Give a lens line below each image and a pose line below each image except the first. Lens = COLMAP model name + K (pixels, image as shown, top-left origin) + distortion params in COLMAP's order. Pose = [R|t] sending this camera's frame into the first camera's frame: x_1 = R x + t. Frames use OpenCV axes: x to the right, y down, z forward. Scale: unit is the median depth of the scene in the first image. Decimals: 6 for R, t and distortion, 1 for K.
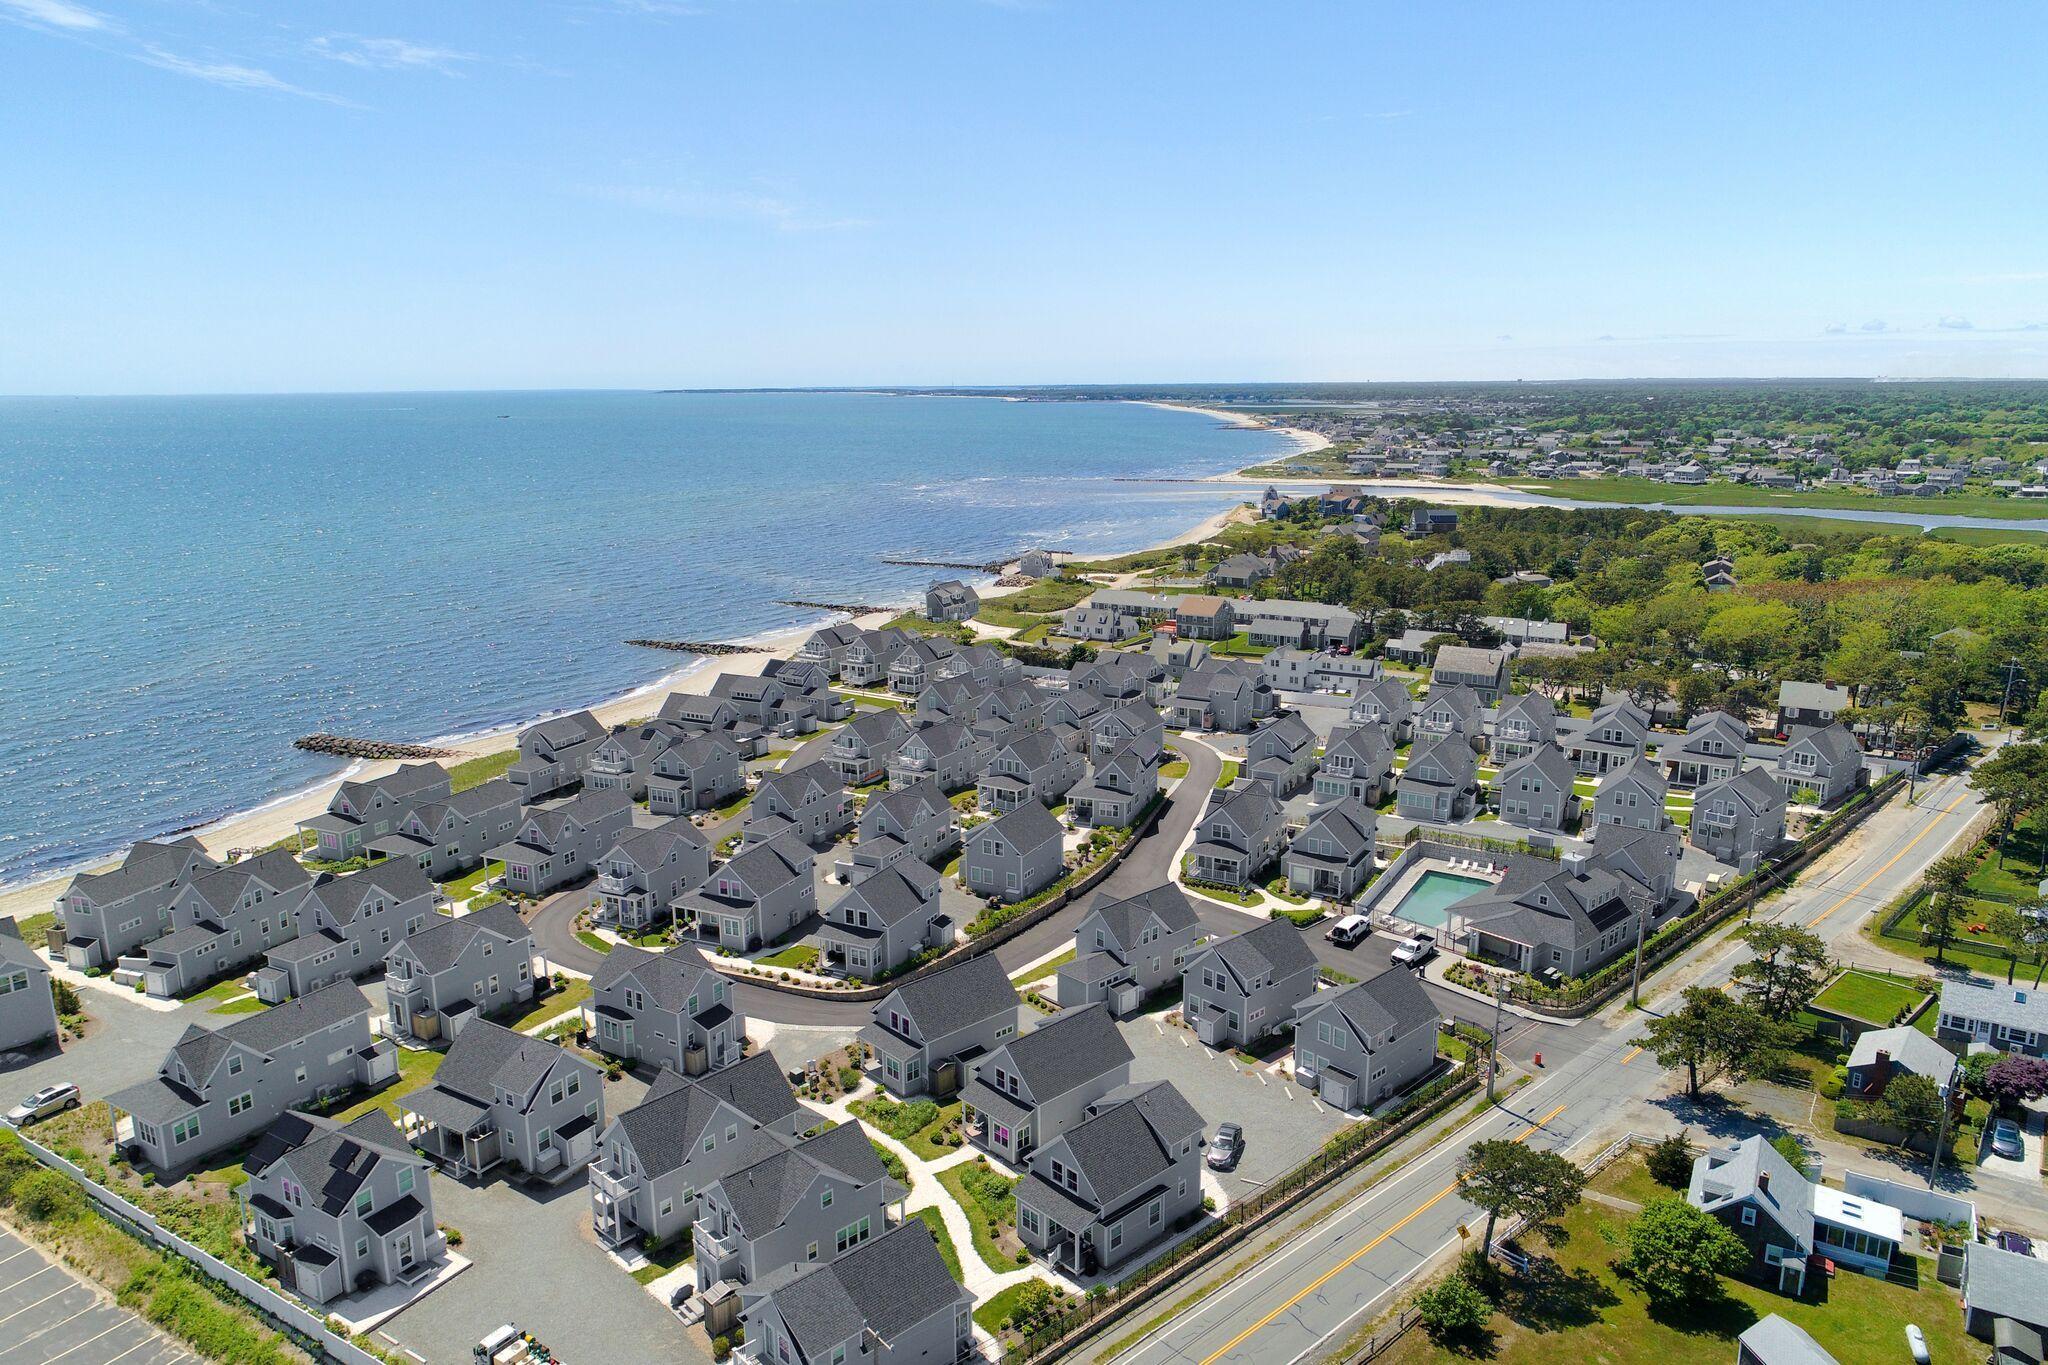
lens RADIAL K [[1375.5, 0, 1022.9], [0, 1375.5, 684.9], [0, 0, 1]] dist [0.005880, 0.000308]
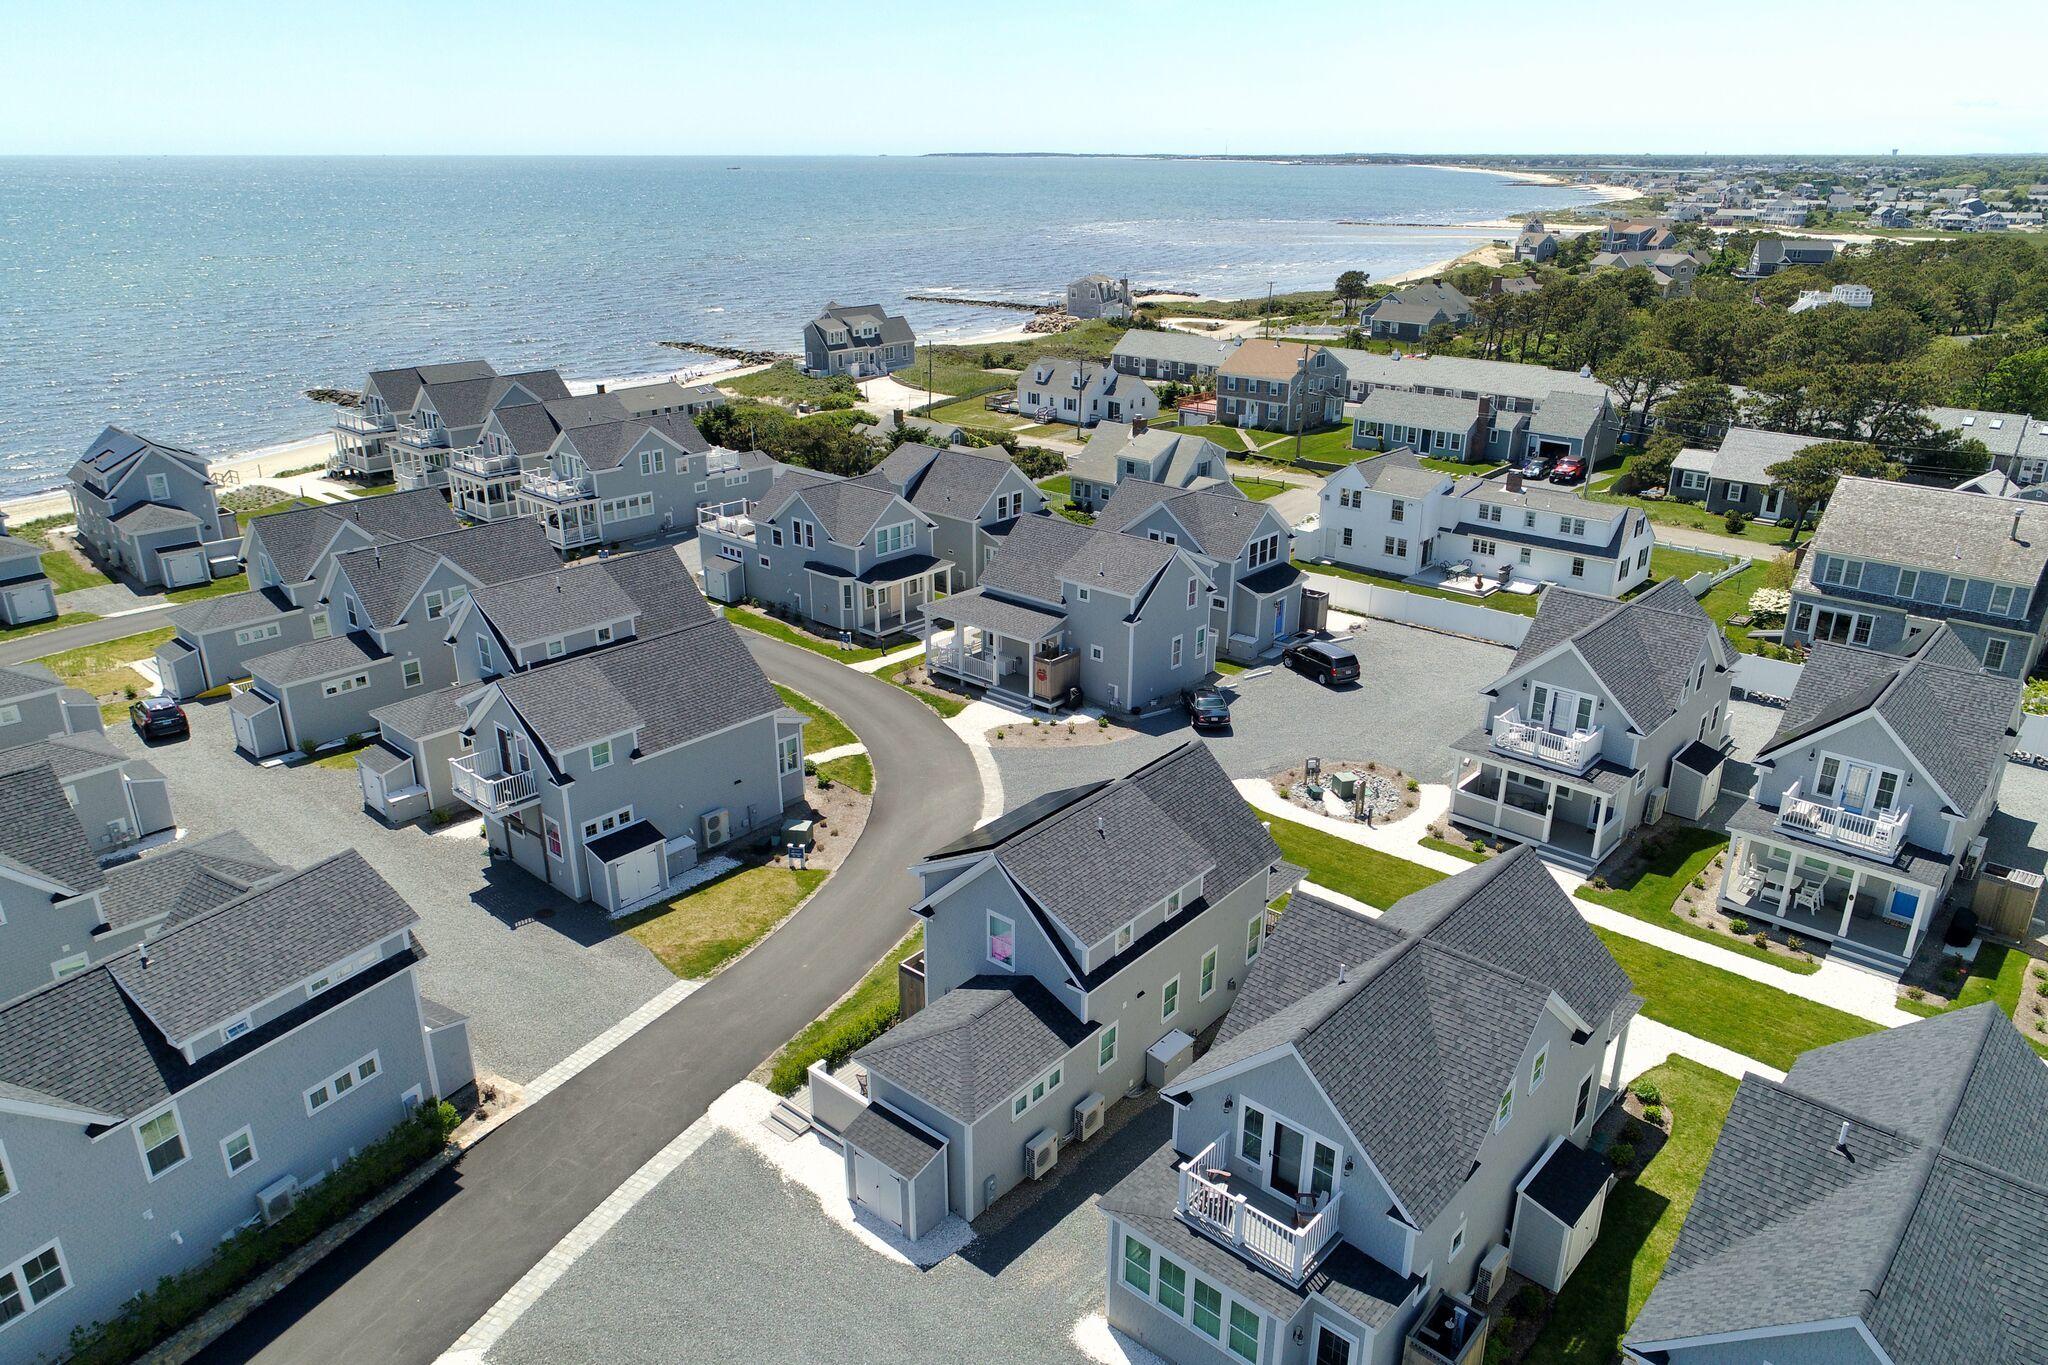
lens RADIAL K [[1375.5, 0, 1023.6], [0, 1375.5, 682.1], [0, 0, 1]] dist [0.005880, 0.000308]
pose [[0.981395, 0.079011, -0.174988, 0.144656], [-0.051709, 0.986494, 0.155420, -0.017694], [0.184905, -0.143480, 0.972226, 0.532990]]
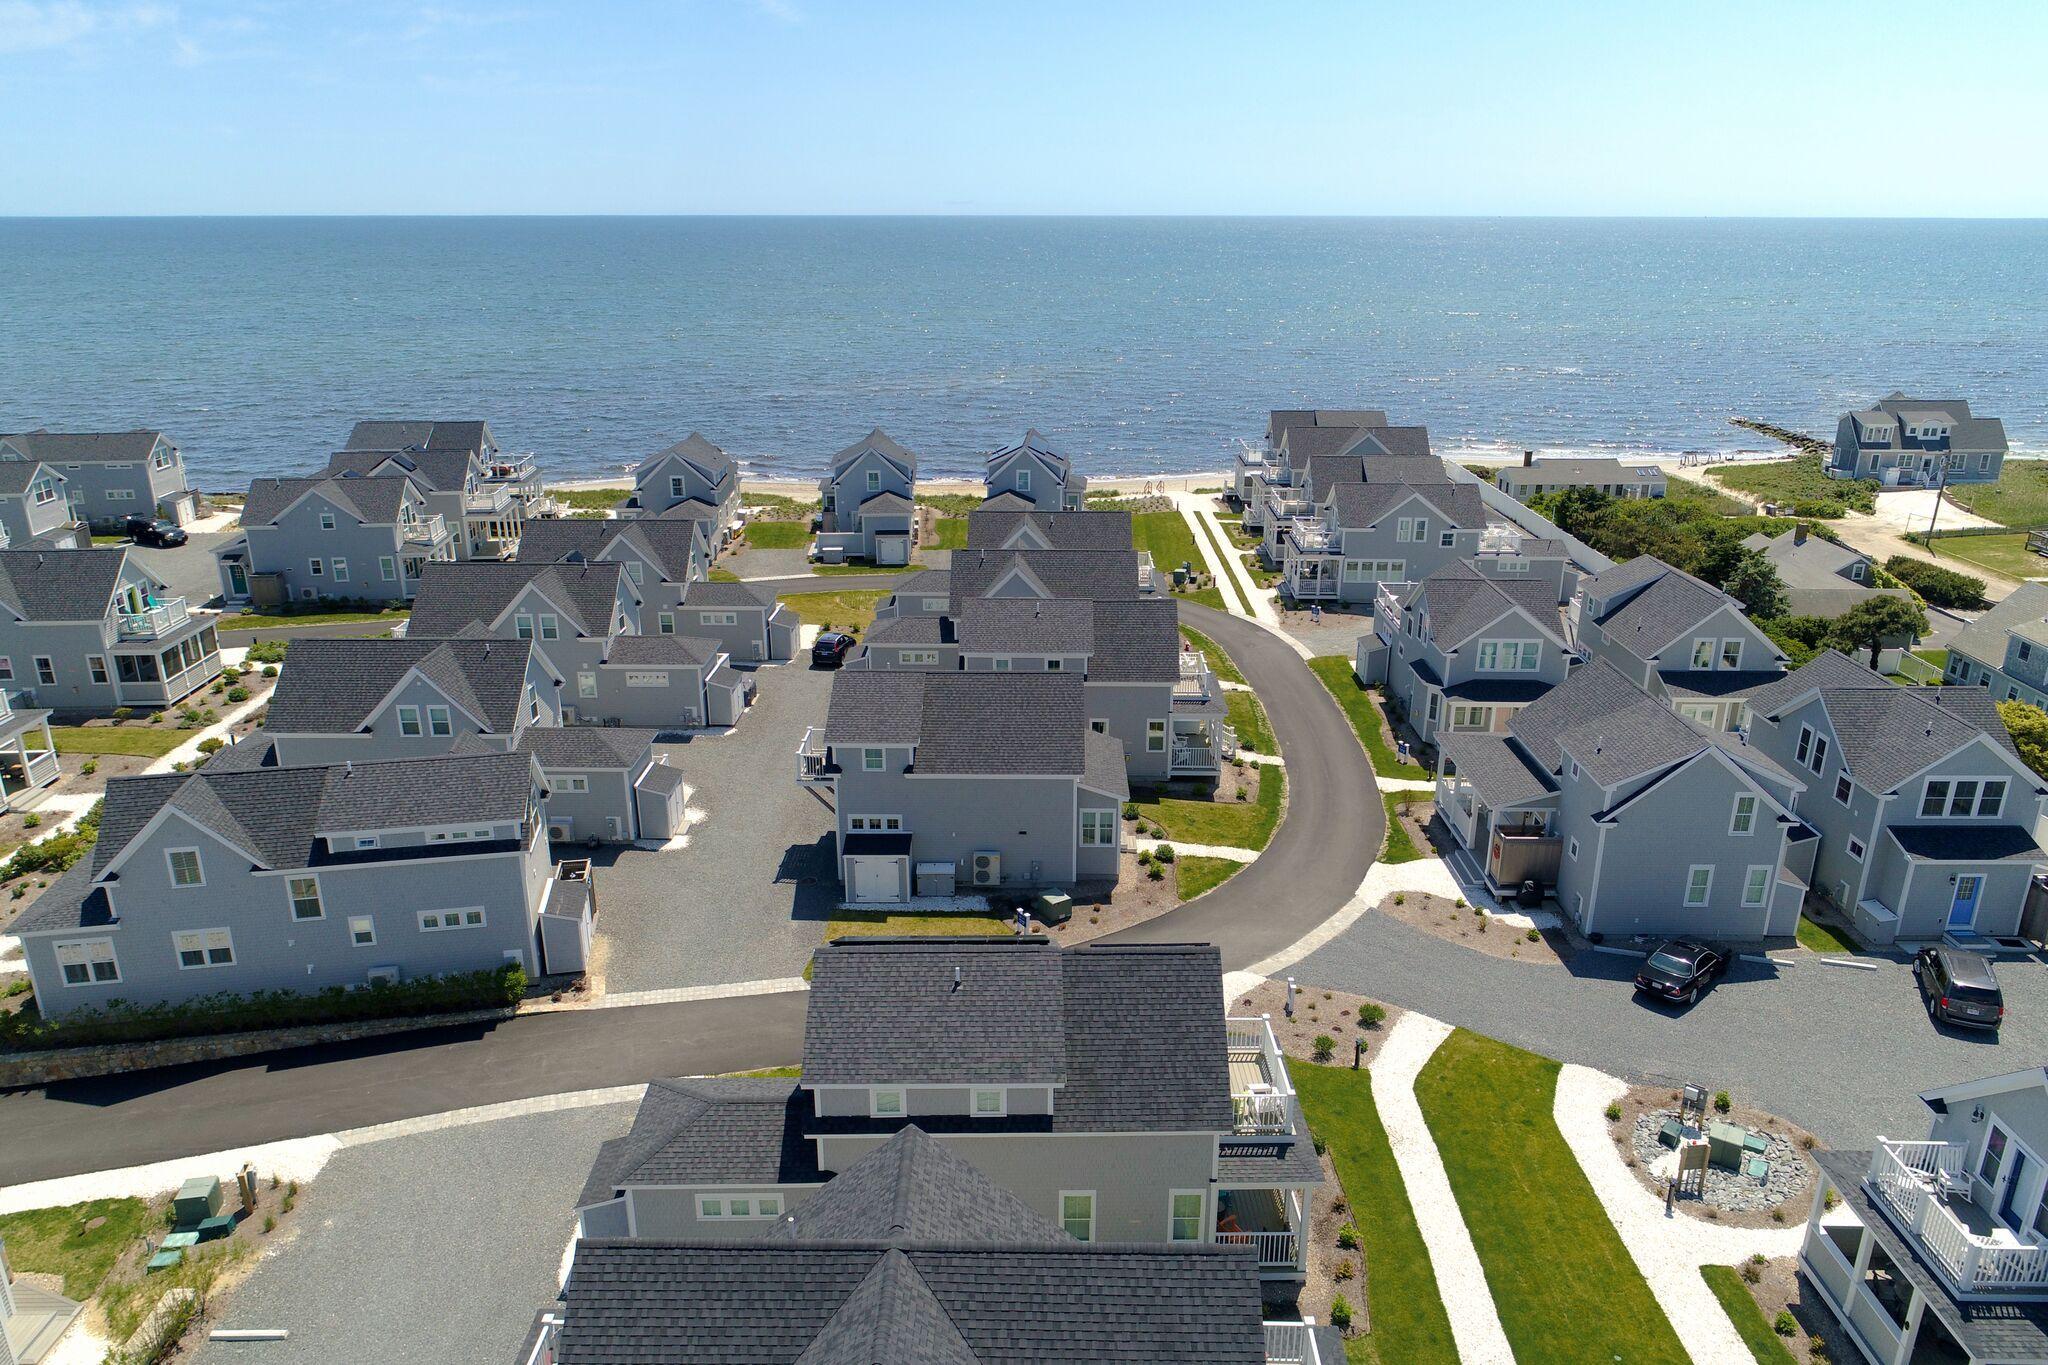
lens RADIAL K [[1375.5, 0, 1027.3], [0, 1375.5, 676.4], [0, 0, 1]] dist [0.005880, 0.000308]
pose [[0.503387, 0.286532, -0.815169, 0.225907], [-0.193327, 0.956848, 0.216948, -0.034901], [0.842155, 0.048385, 0.537060, 0.611516]]
